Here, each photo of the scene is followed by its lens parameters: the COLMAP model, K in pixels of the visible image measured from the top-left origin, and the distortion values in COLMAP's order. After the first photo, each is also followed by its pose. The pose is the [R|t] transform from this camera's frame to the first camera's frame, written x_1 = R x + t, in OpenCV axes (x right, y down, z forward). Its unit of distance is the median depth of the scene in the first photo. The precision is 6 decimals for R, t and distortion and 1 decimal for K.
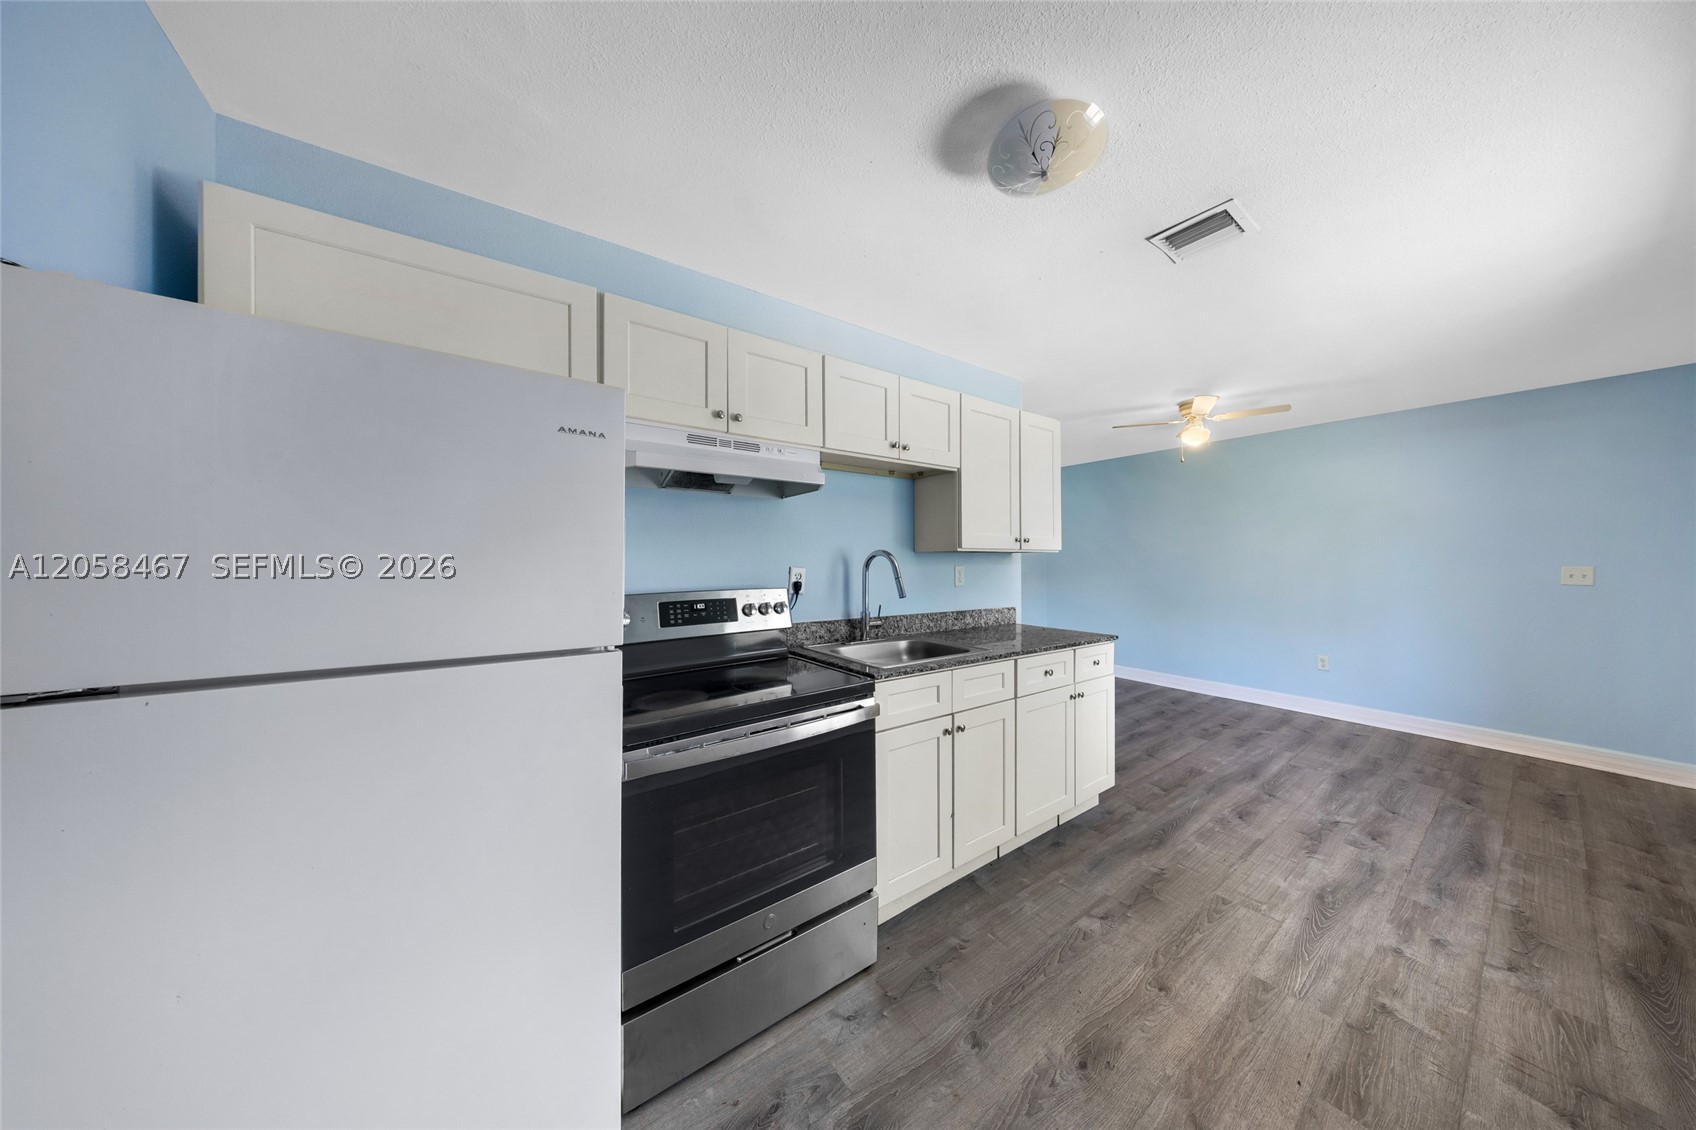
lens RADIAL K [[507.1, 0, 862.7], [0, 507.1, 559.1], [0, 0, 1]] dist [0.000680, -0.000387]
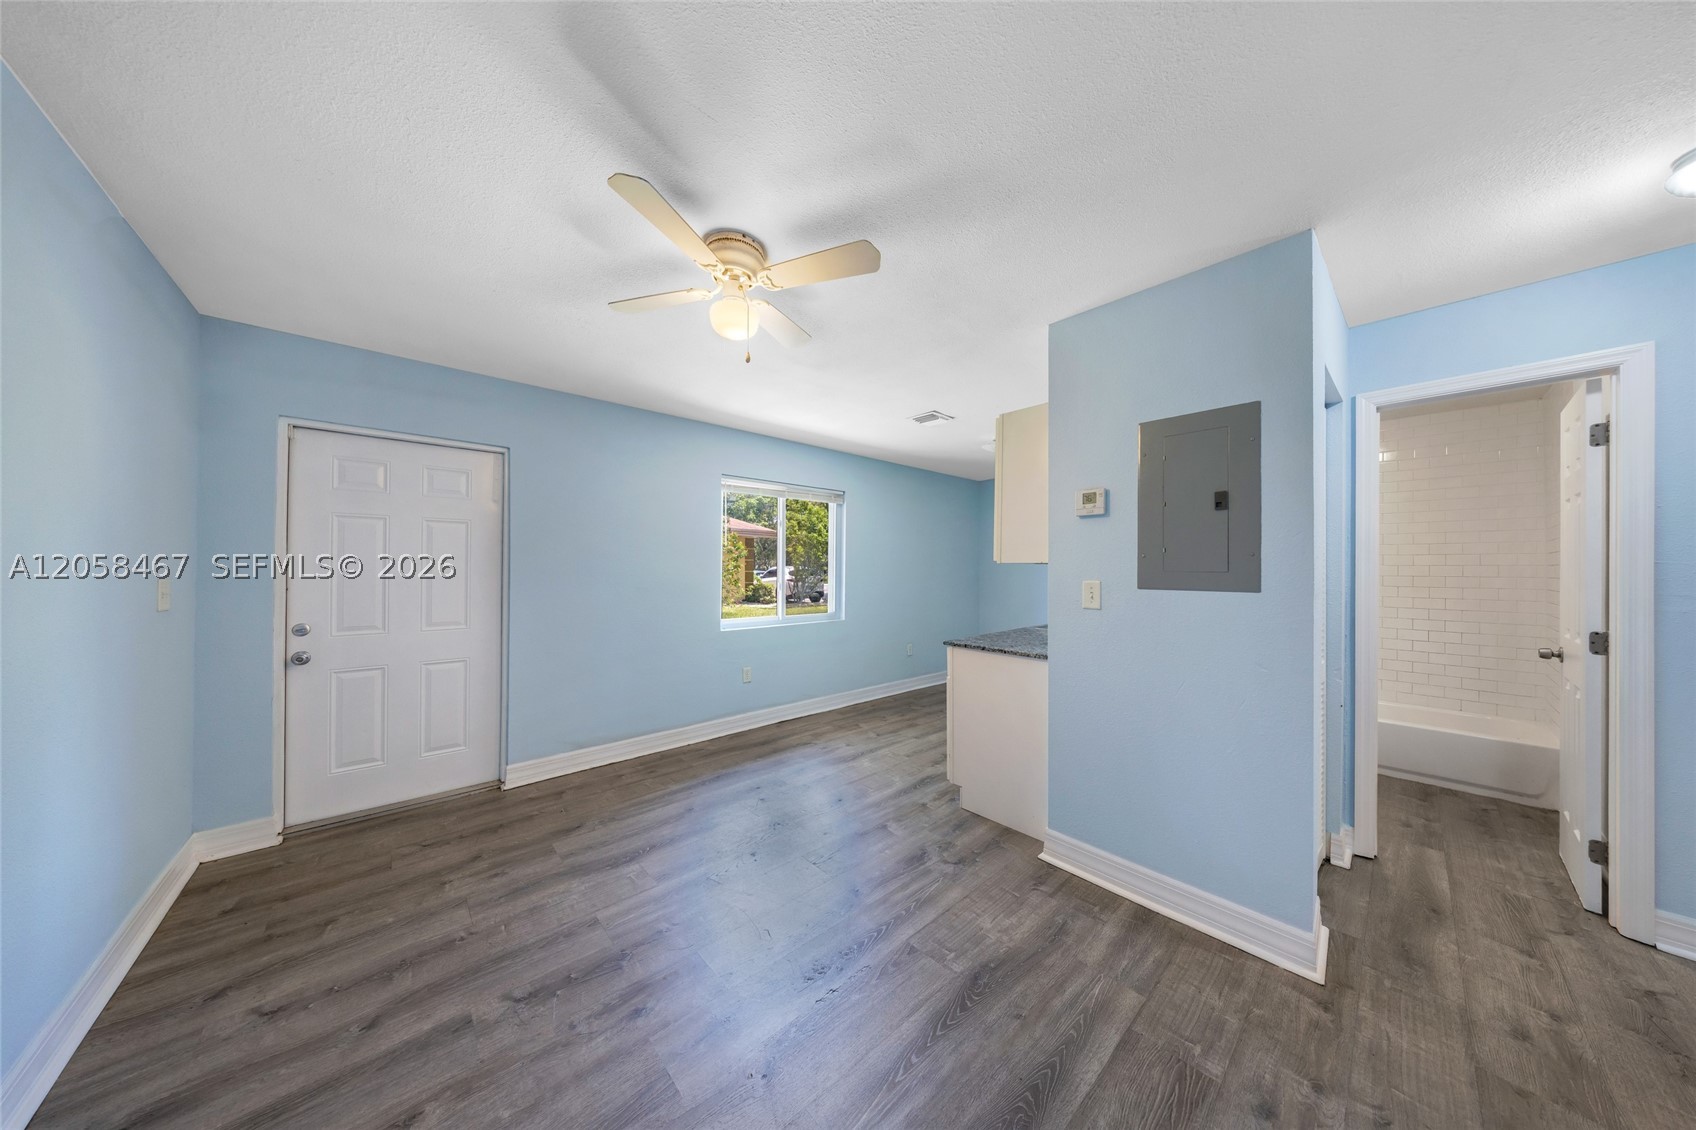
lens RADIAL K [[507.1, 0, 839.8], [0, 507.1, 570.3], [0, 0, 1]] dist [0.000680, -0.000387]
pose [[-0.995898, -0.004217, -0.090380, 1.033005], [-0.003732, 0.999978, -0.005524, 0.007209], [0.090401, -0.005164, -0.995892, 2.580891]]
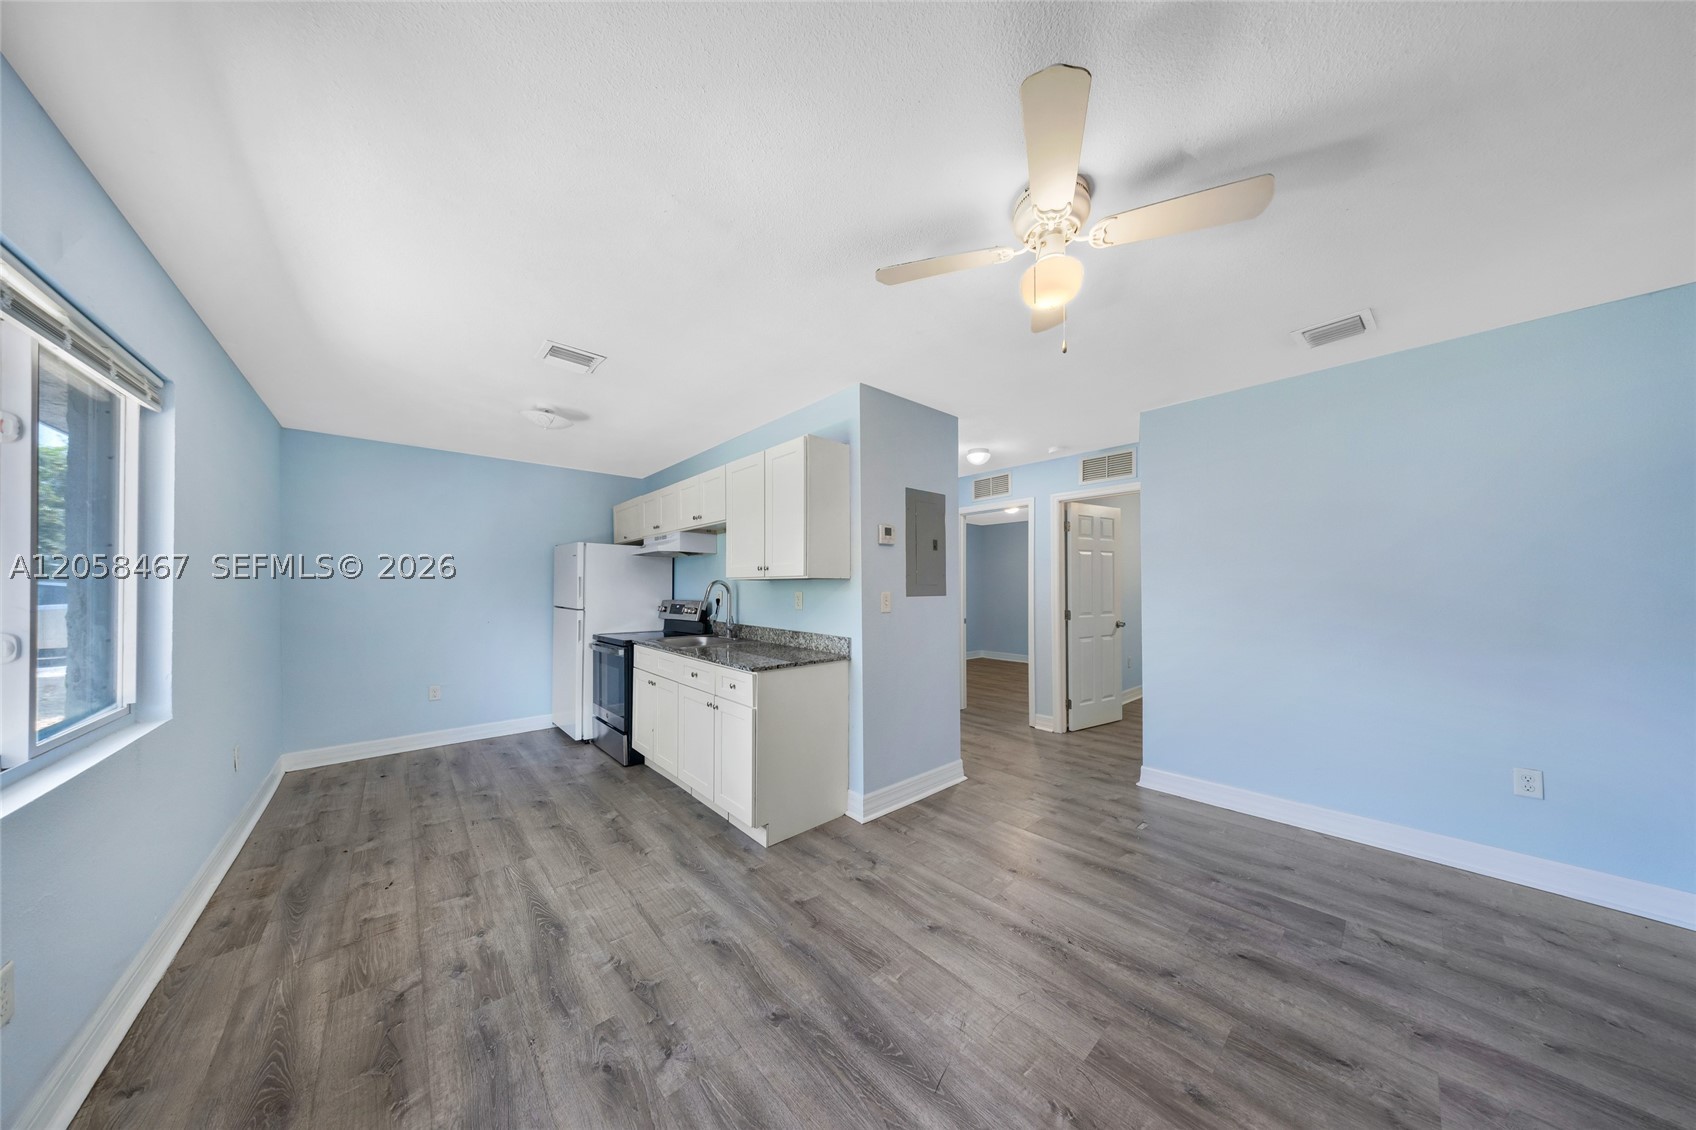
lens RADIAL K [[507.1, 0, 859.4], [0, 507.1, 586.3], [0, 0, 1]] dist [0.000680, -0.000387]
pose [[0.104744, 0.006208, -0.994480, 1.812378], [0.010984, 0.999912, 0.007399, -0.006890], [0.994439, -0.011698, 0.104667, 1.383476]]
